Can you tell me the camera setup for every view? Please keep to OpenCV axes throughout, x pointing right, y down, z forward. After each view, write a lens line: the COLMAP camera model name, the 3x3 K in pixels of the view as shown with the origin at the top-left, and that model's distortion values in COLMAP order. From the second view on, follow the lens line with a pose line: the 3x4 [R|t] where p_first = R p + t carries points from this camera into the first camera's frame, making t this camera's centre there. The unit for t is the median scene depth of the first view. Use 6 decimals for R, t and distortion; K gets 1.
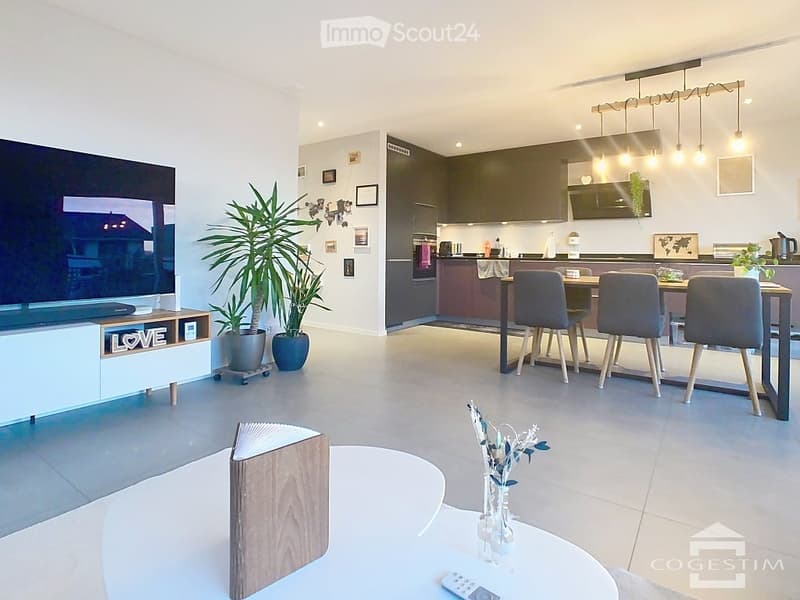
lens RADIAL K [[445.1, 0, 401.0], [0, 445.1, 245.1], [0, 0, 1]] dist [-0.001948, -0.000976]
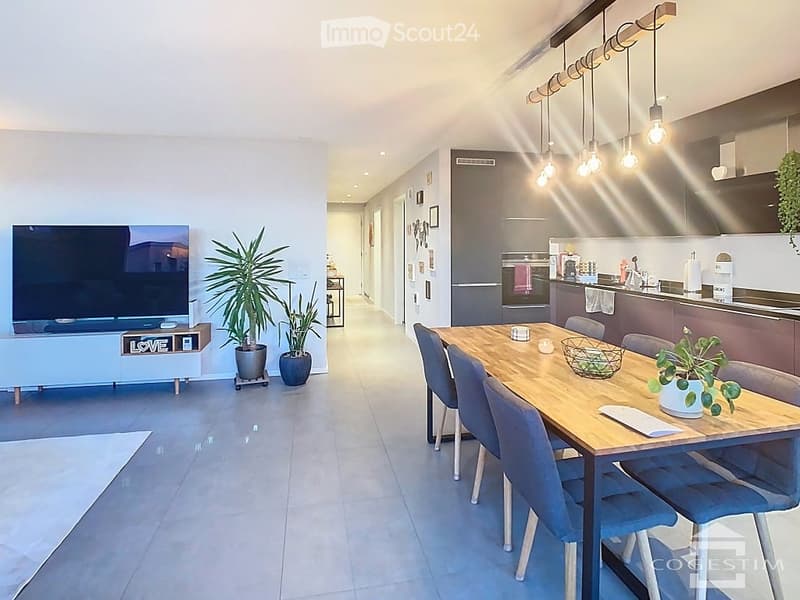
lens RADIAL K [[445.1, 0, 401.0], [0, 445.1, 245.1], [0, 0, 1]] dist [-0.001948, -0.000976]
pose [[0.727294, -0.007650, -0.686284, 0.549222], [0.022283, 0.999674, 0.012471, -0.066461], [0.685965, -0.024363, 0.727227, 0.258087]]
